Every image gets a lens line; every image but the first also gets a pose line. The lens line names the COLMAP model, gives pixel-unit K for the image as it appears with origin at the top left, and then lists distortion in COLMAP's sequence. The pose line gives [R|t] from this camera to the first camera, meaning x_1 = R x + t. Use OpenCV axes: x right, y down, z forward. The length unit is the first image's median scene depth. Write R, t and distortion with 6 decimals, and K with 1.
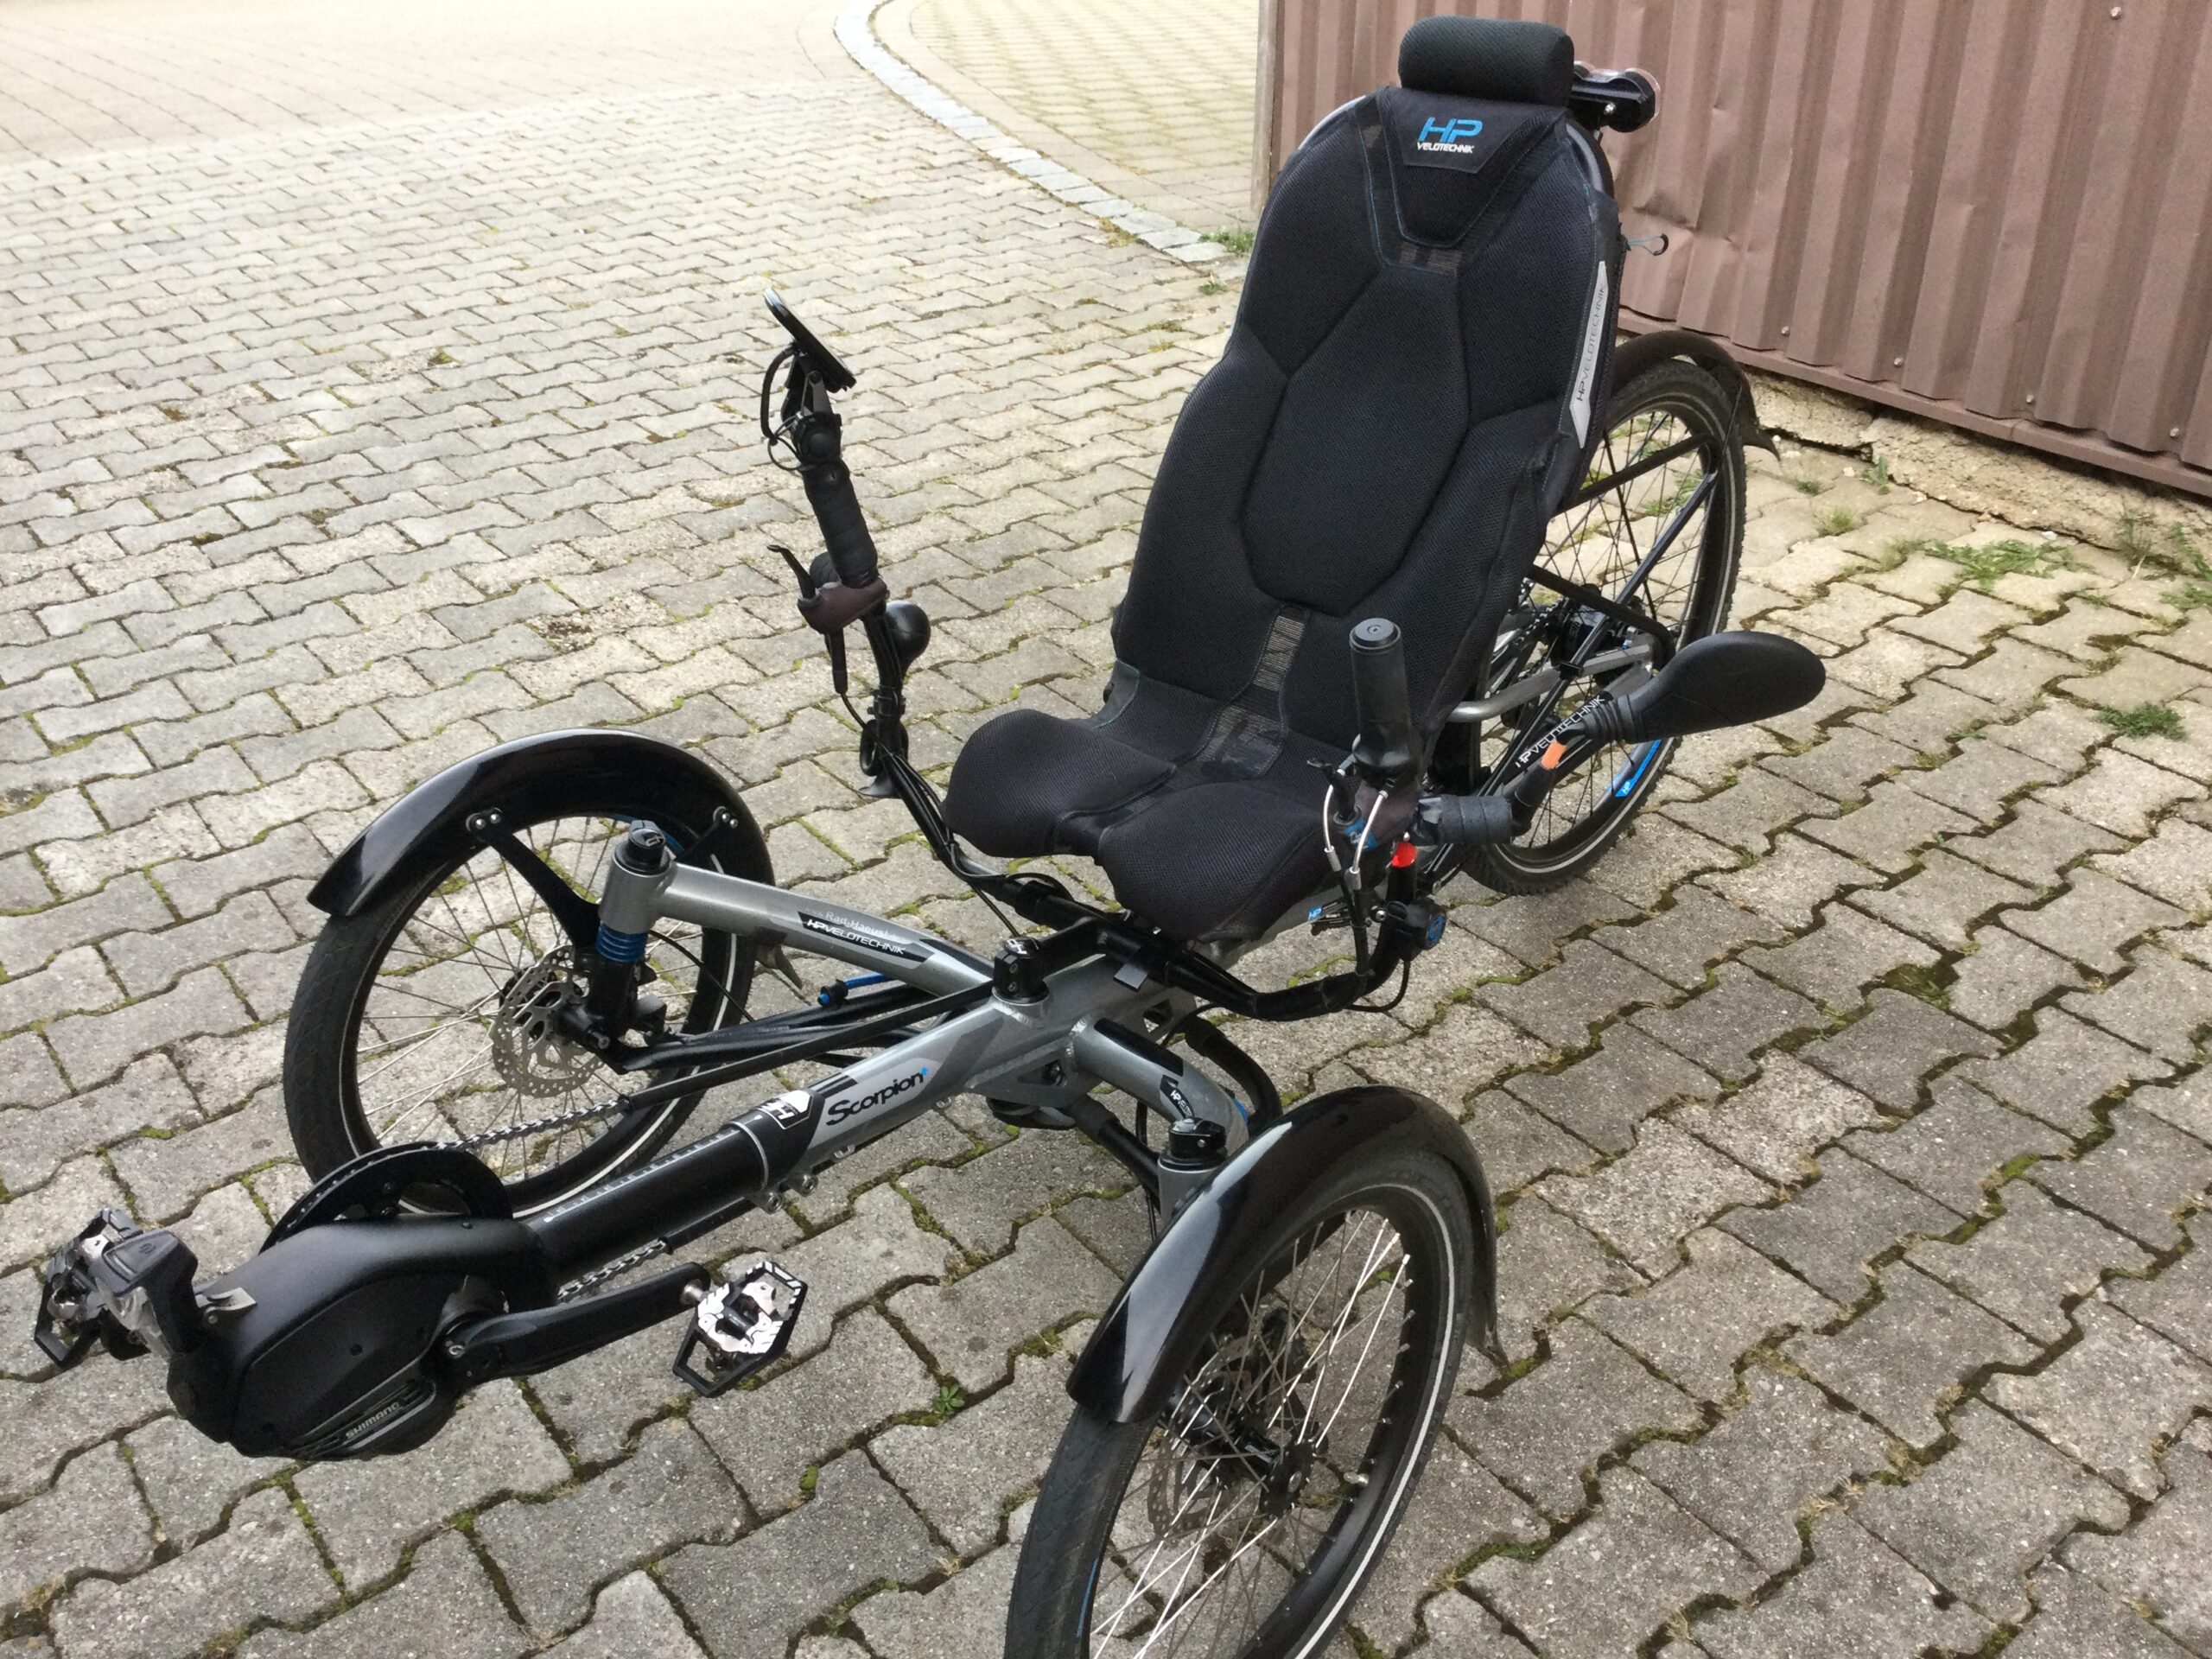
lens RADIAL K [[2011.8, 0, 1105.3], [0, 2011.8, 805.3], [0, 0, 1]] dist [0.111445, -0.203445]
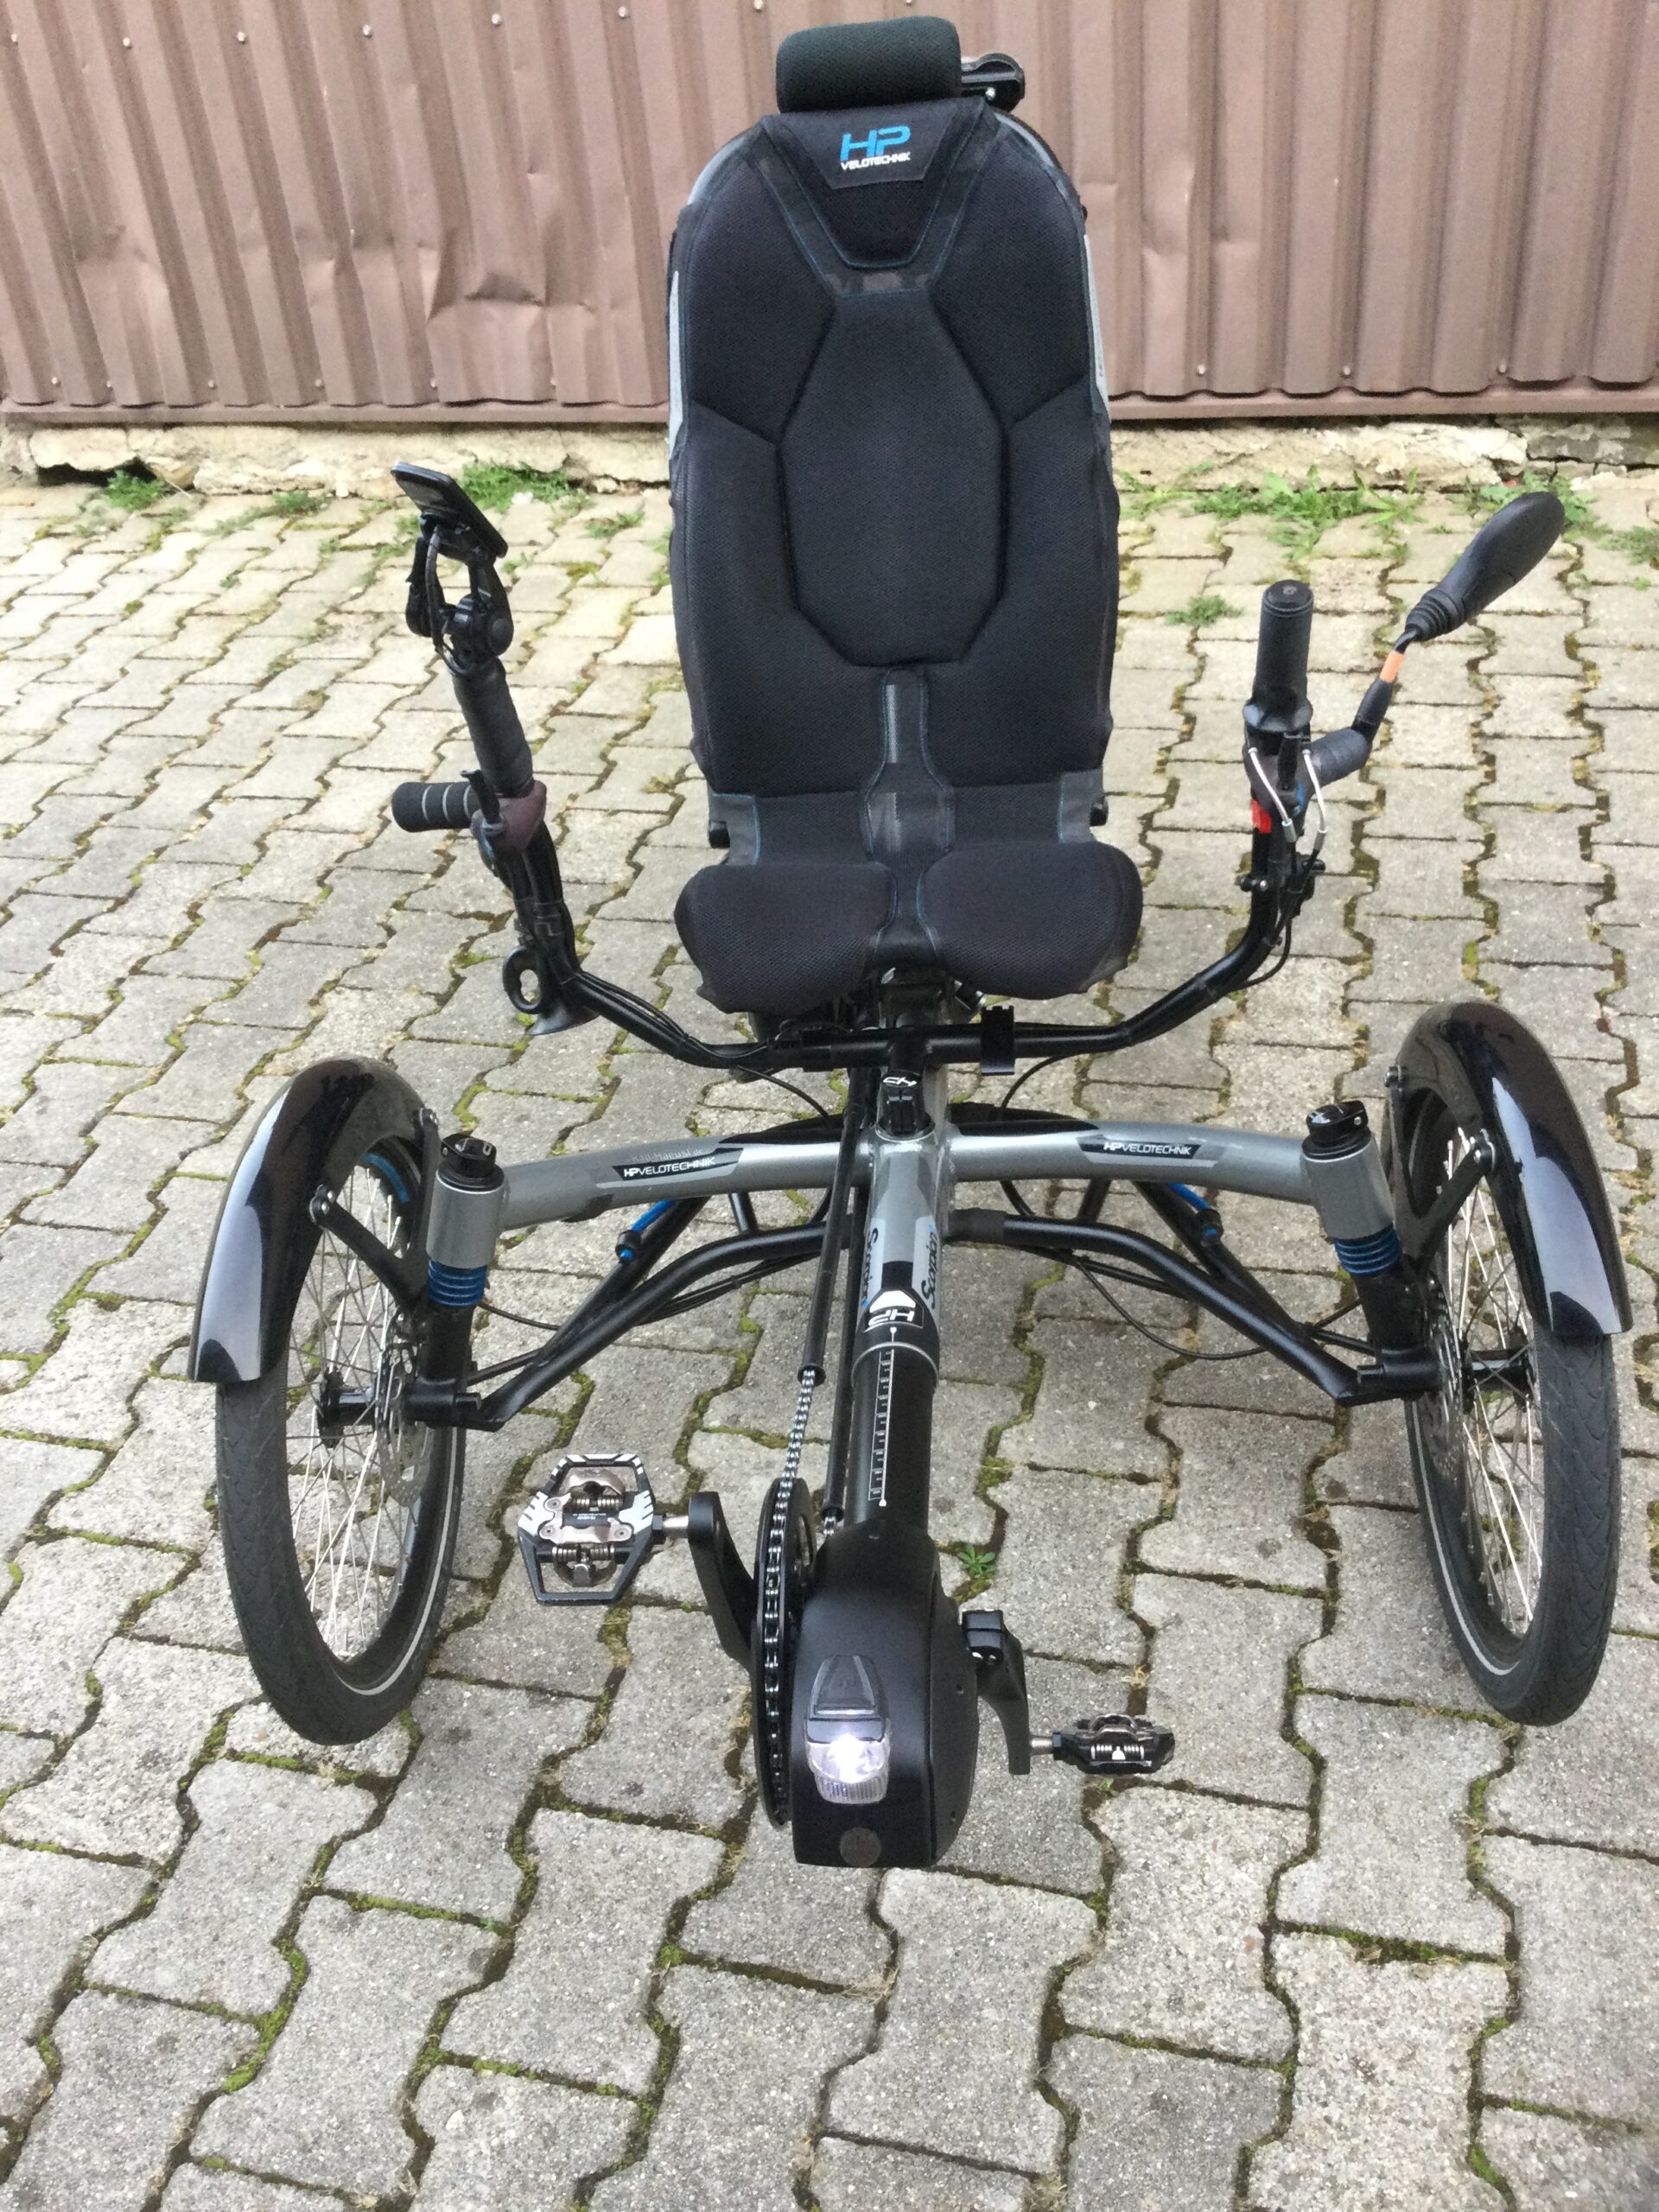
lens RADIAL K [[2019.7, 0, 836.6], [0, 2019.7, 1123.9], [0, 0, 1]] dist [0.129286, -0.283023]
pose [[0.776824, -0.408115, 0.479569, -0.493671], [0.371769, 0.911905, 0.173829, -0.084013], [-0.508264, 0.043254, 0.860115, 0.197342]]
